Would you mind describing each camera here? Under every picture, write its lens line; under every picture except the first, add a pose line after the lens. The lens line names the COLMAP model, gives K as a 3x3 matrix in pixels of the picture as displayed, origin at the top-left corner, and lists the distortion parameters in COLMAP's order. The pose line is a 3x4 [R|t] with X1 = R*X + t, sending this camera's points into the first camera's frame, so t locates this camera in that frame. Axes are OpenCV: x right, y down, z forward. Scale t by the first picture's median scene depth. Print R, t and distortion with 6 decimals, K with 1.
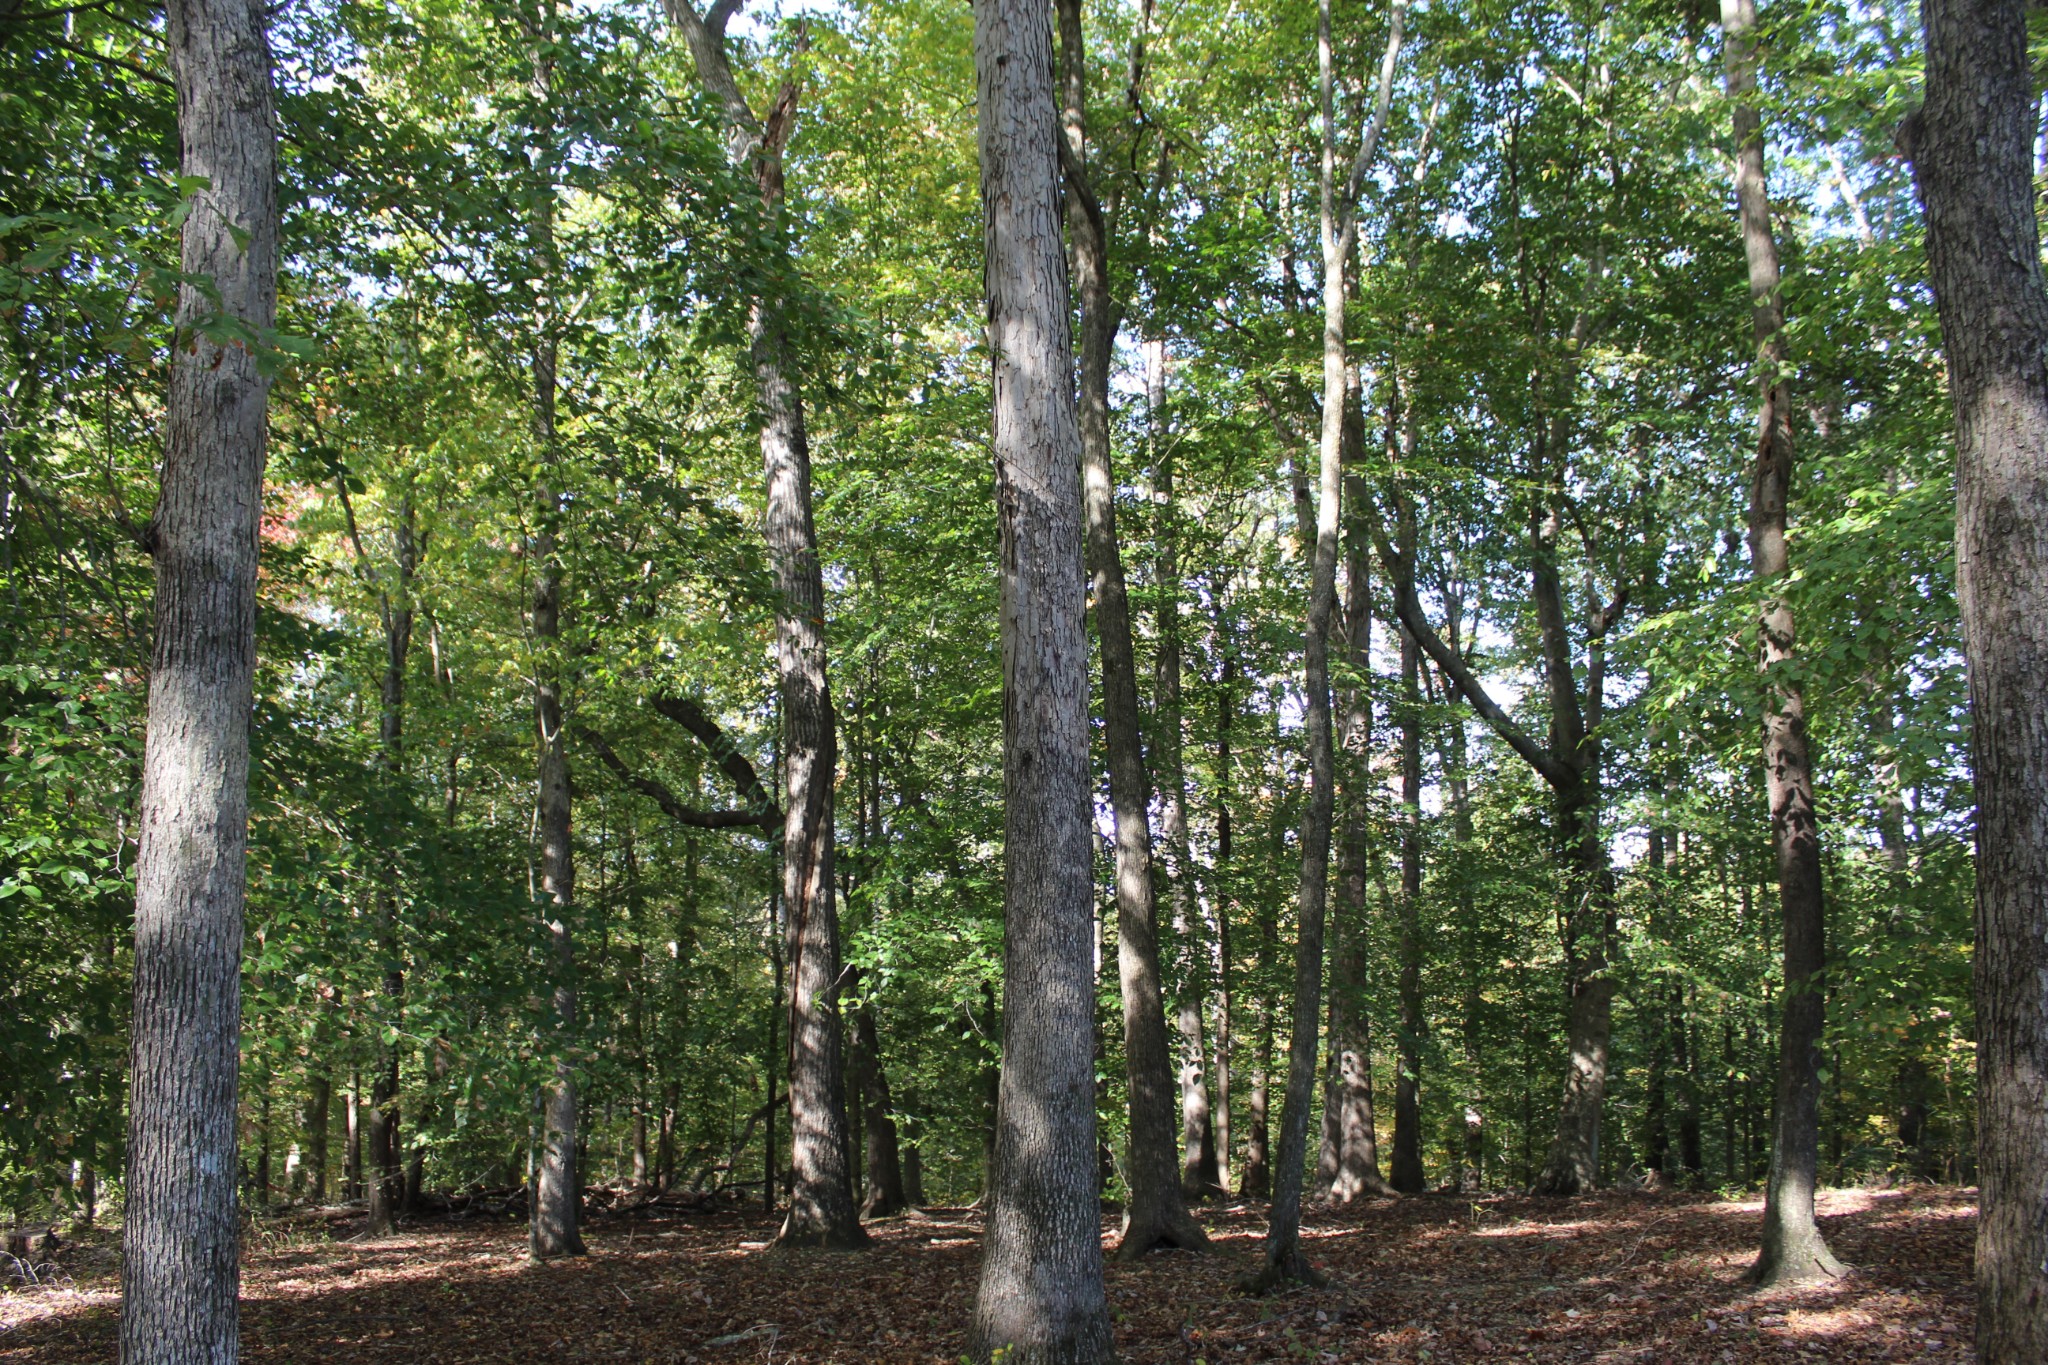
lens RADIAL K [[1711.2, 0, 1023.8], [0, 1711.2, 711.8], [0, 0, 1]] dist [-0.158586, 0.138823]
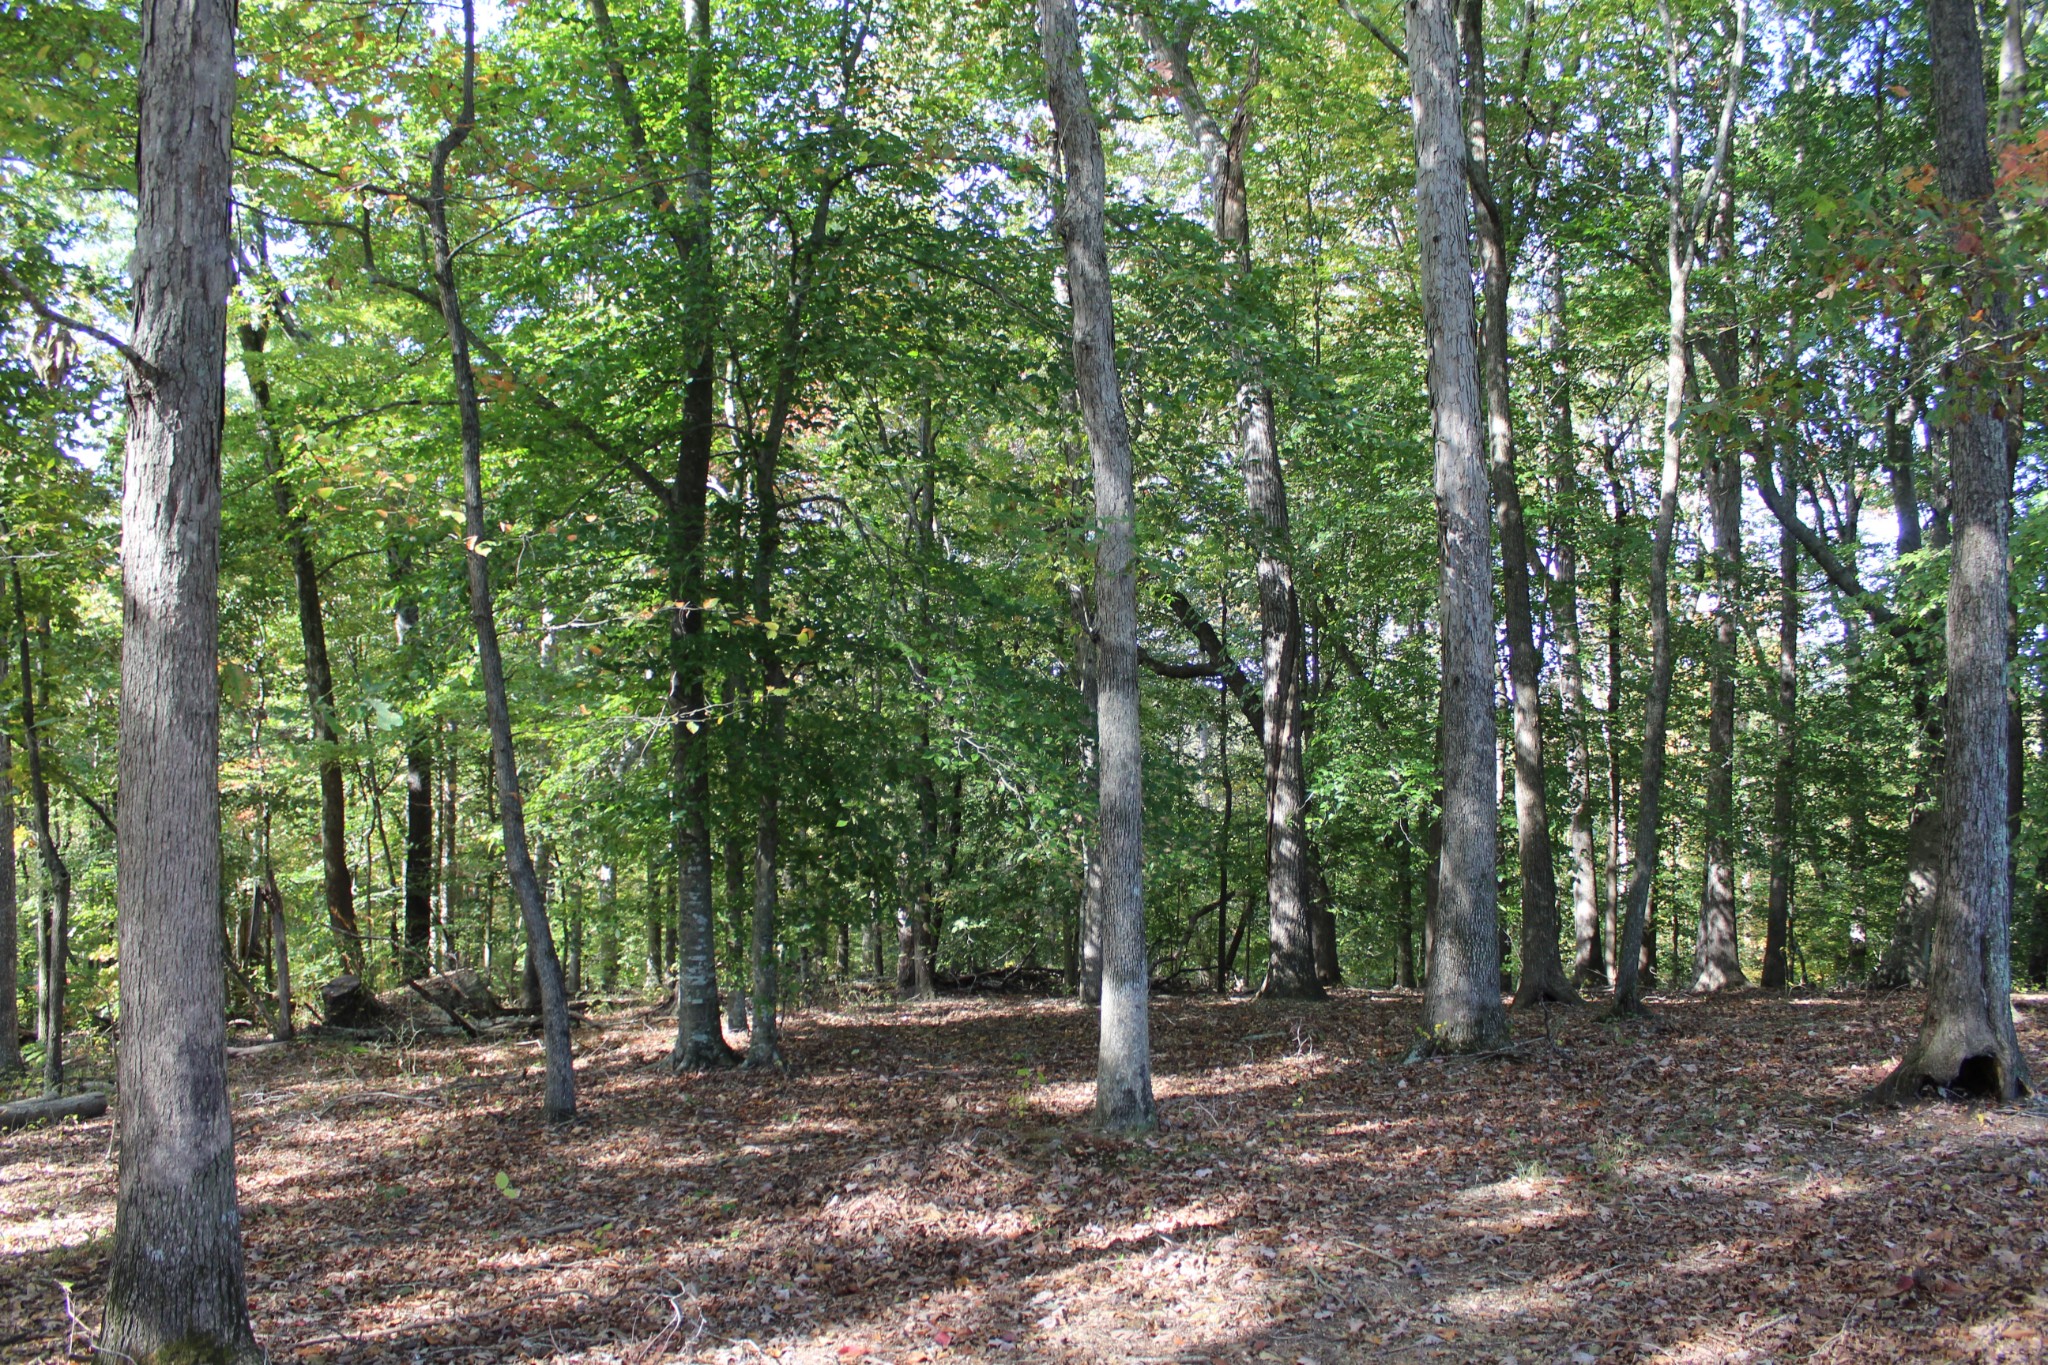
lens RADIAL K [[1711.2, 0, 1023.8], [0, 1711.2, 711.8], [0, 0, 1]] dist [-0.158586, 0.138823]
pose [[0.973666, 0.001217, -0.227976, -0.017477], [0.023641, 0.994056, 0.106276, -0.063862], [0.226750, -0.108867, 0.967849, -0.348013]]
